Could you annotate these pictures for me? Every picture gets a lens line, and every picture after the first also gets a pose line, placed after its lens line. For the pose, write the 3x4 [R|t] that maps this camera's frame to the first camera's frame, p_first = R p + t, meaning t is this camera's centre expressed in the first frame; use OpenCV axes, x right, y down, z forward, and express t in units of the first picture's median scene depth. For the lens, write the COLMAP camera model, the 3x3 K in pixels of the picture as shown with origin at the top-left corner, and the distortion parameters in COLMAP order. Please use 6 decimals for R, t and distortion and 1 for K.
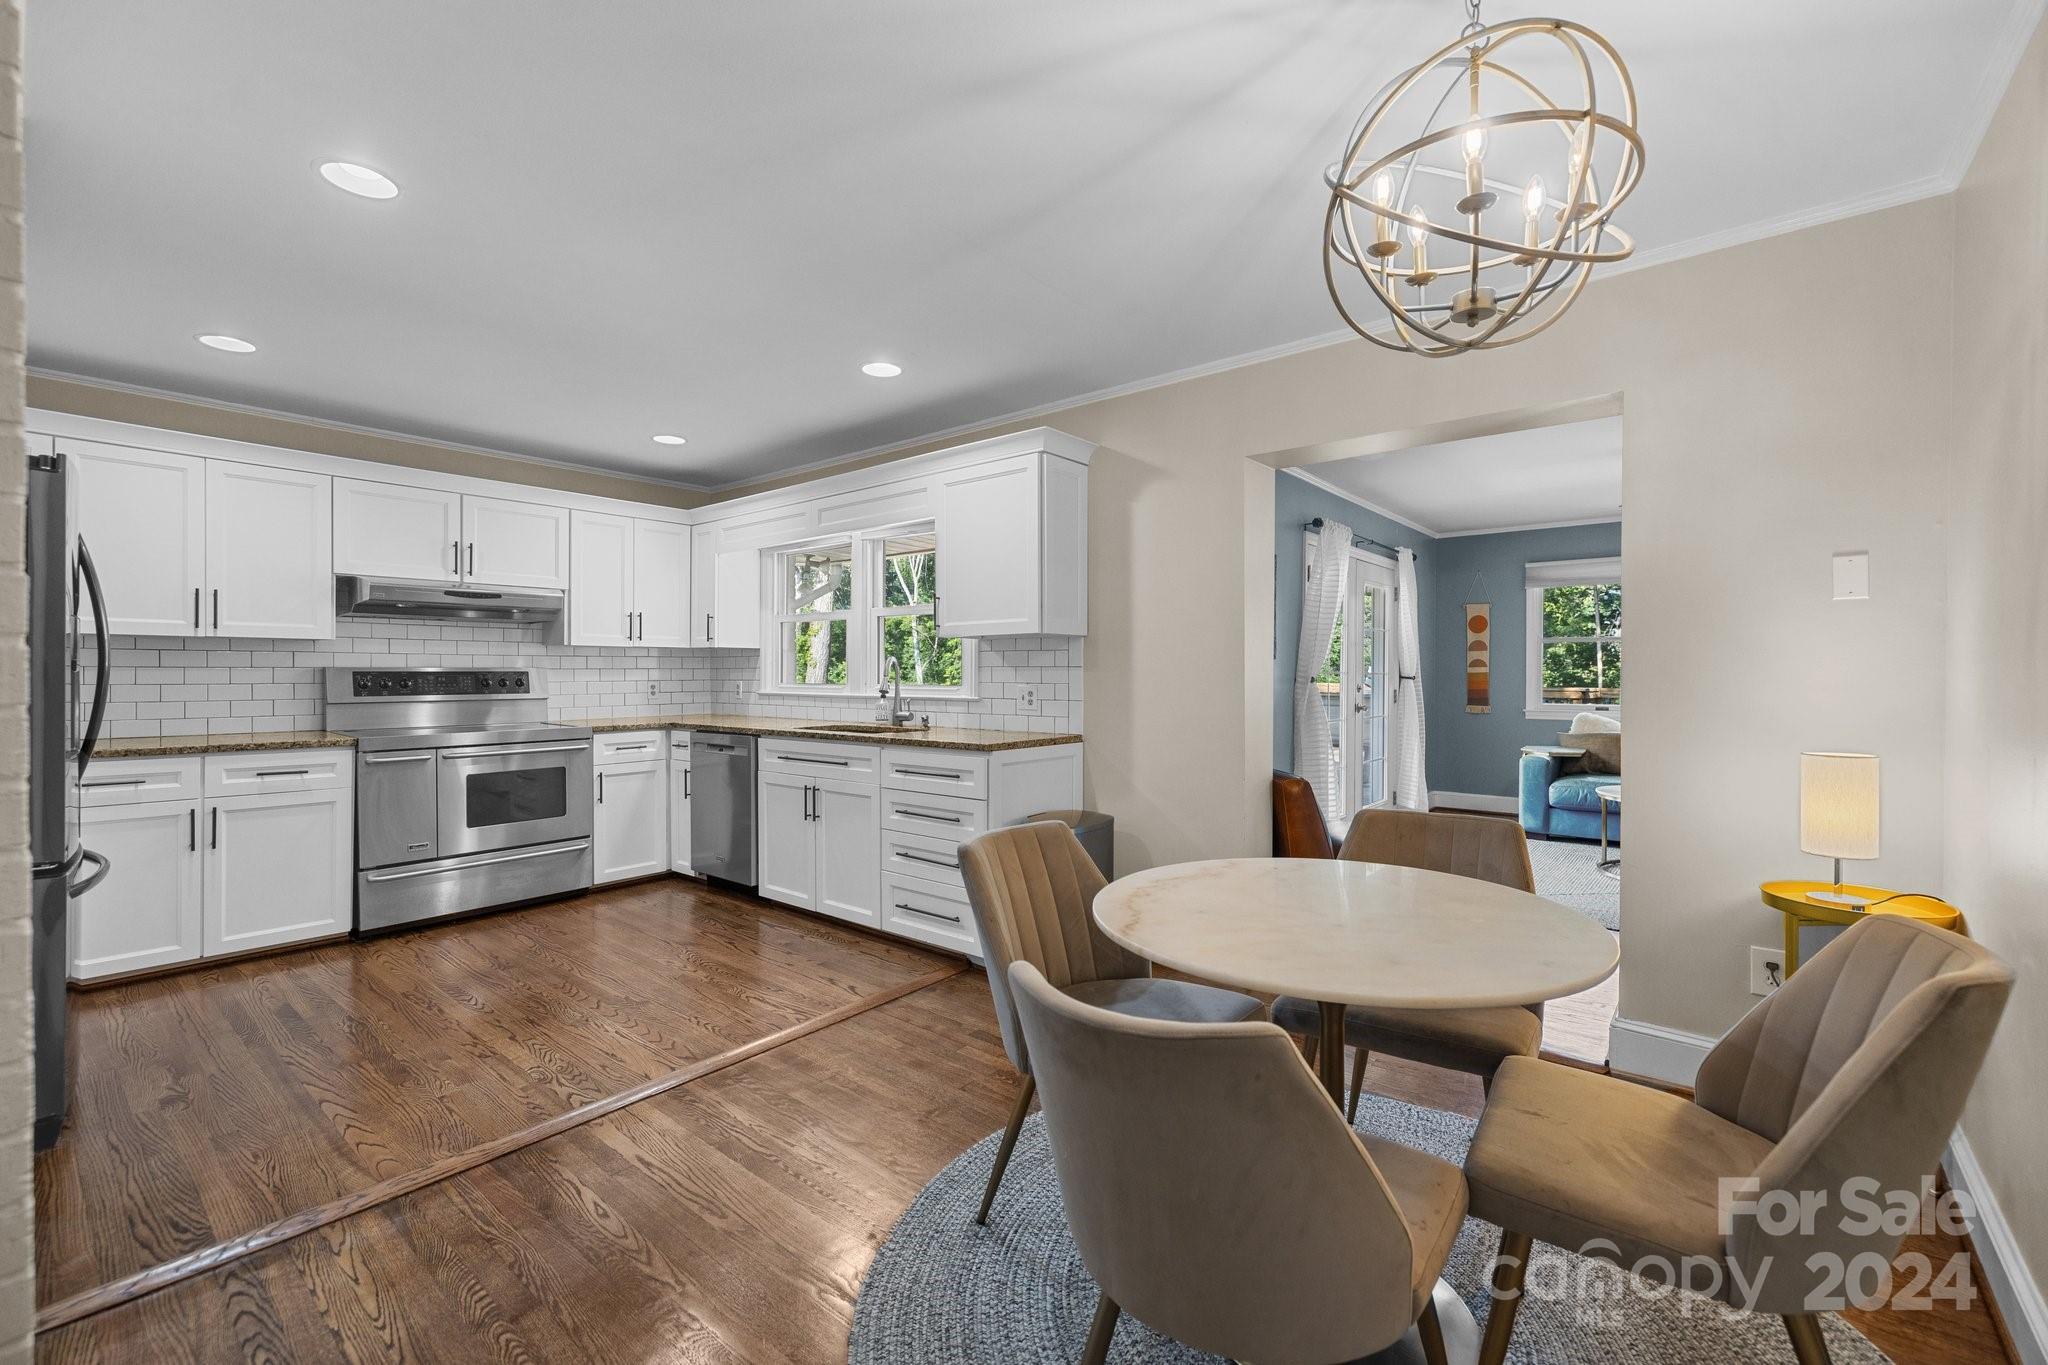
lens RADIAL K [[871.8, 0, 1016.6], [0, 871.8, 685.2], [0, 0, 1]] dist [-0.003789, -0.000385]
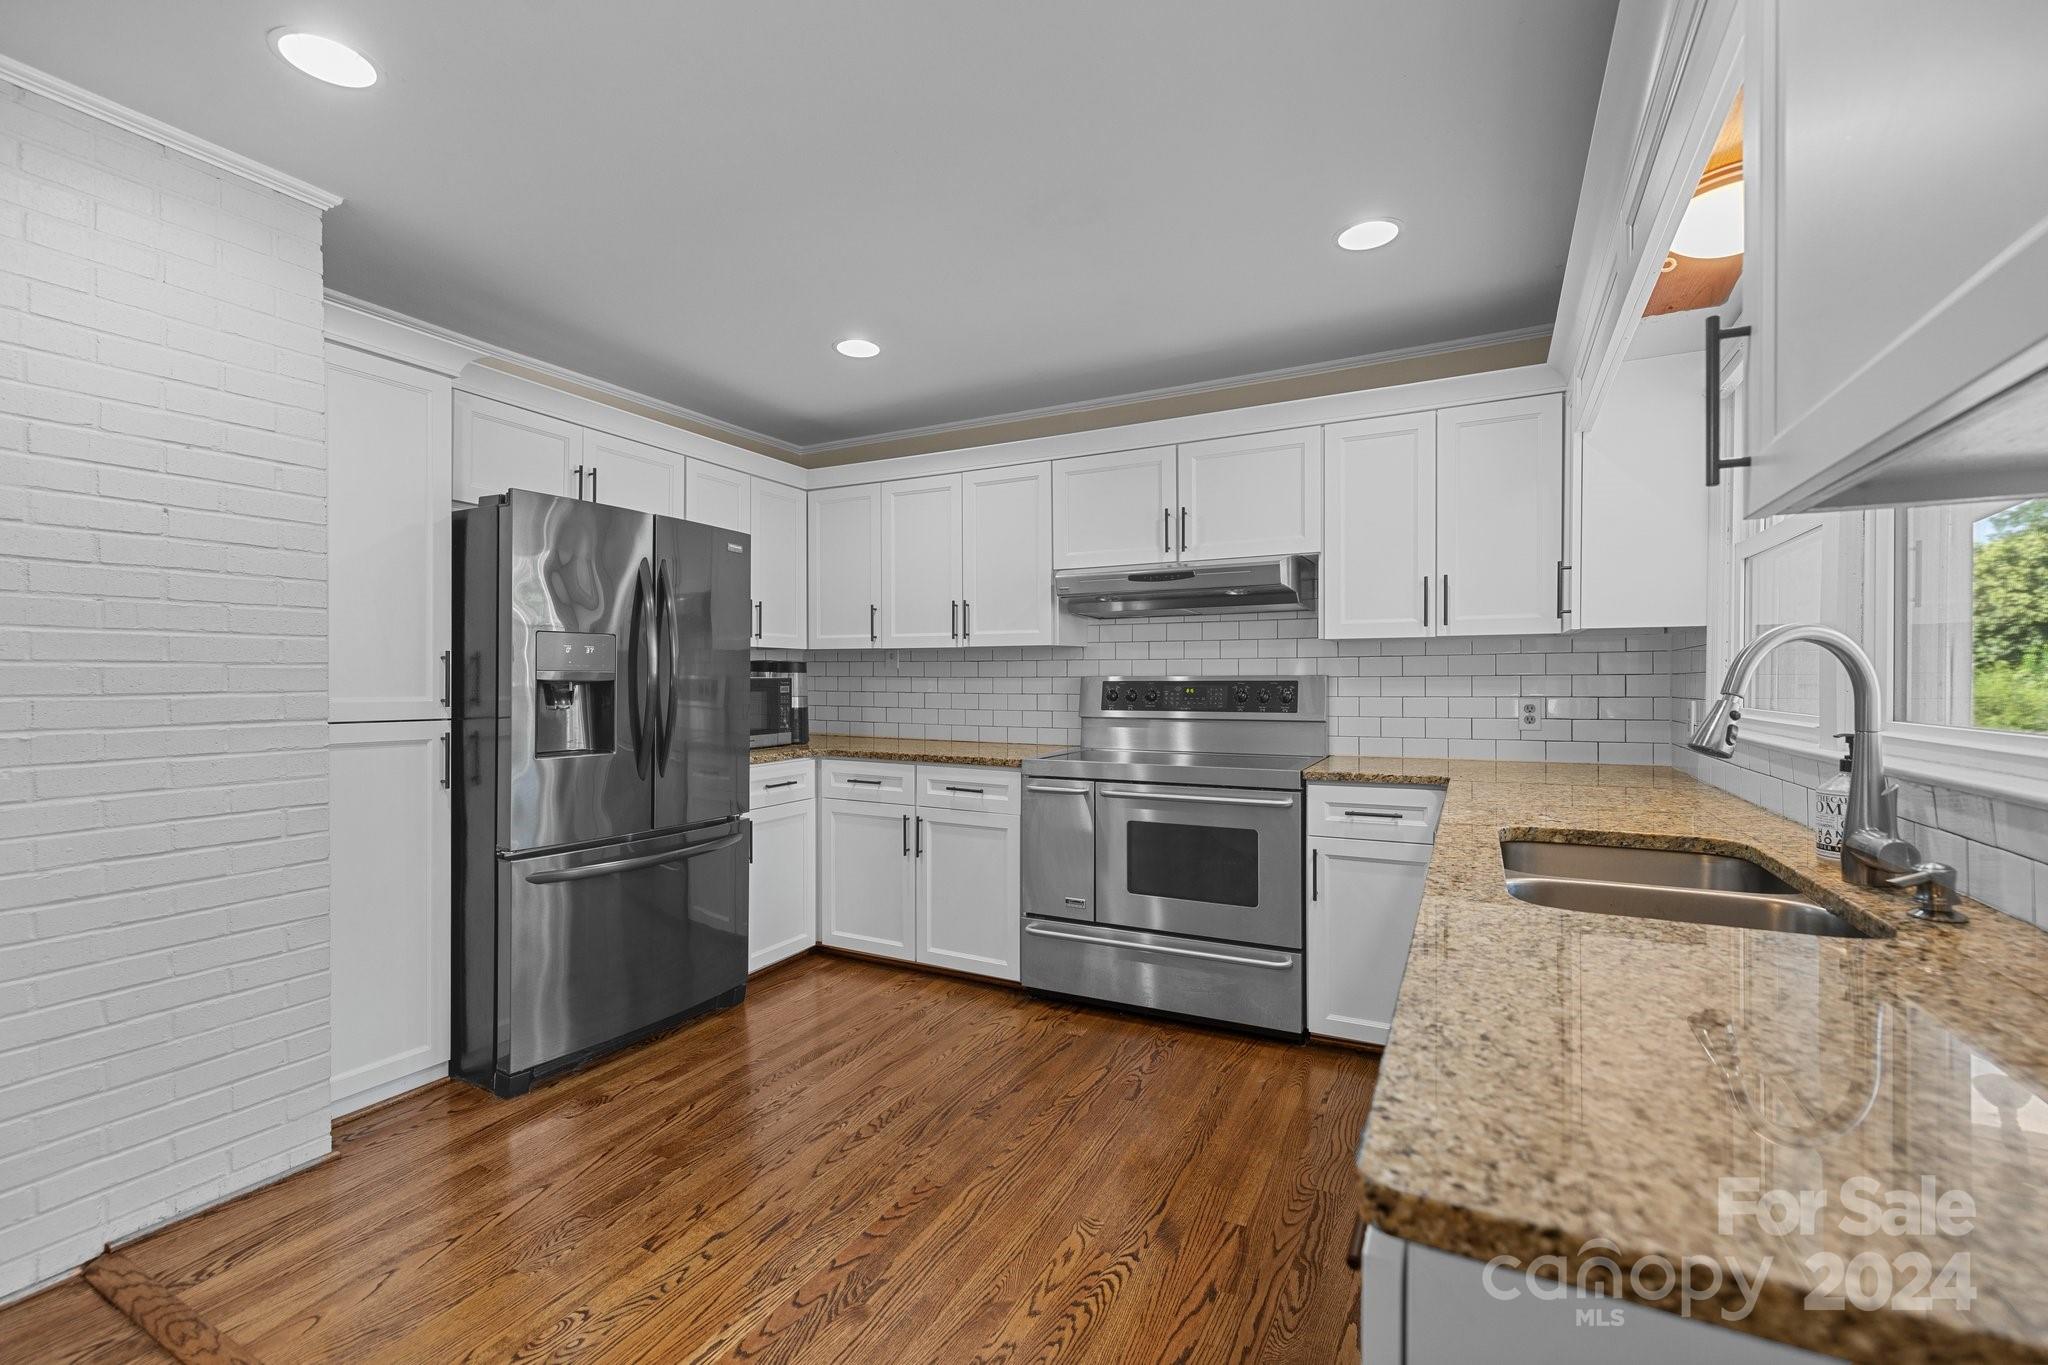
lens RADIAL K [[871.8, 0, 1016.6], [0, 871.8, 685.2], [0, 0, 1]] dist [-0.003789, -0.000385]
pose [[0.204870, 0.000806, -0.978789, 0.072402], [-0.014786, 0.999888, -0.002272, -0.008661], [0.978678, 0.014938, 0.204859, 0.745769]]
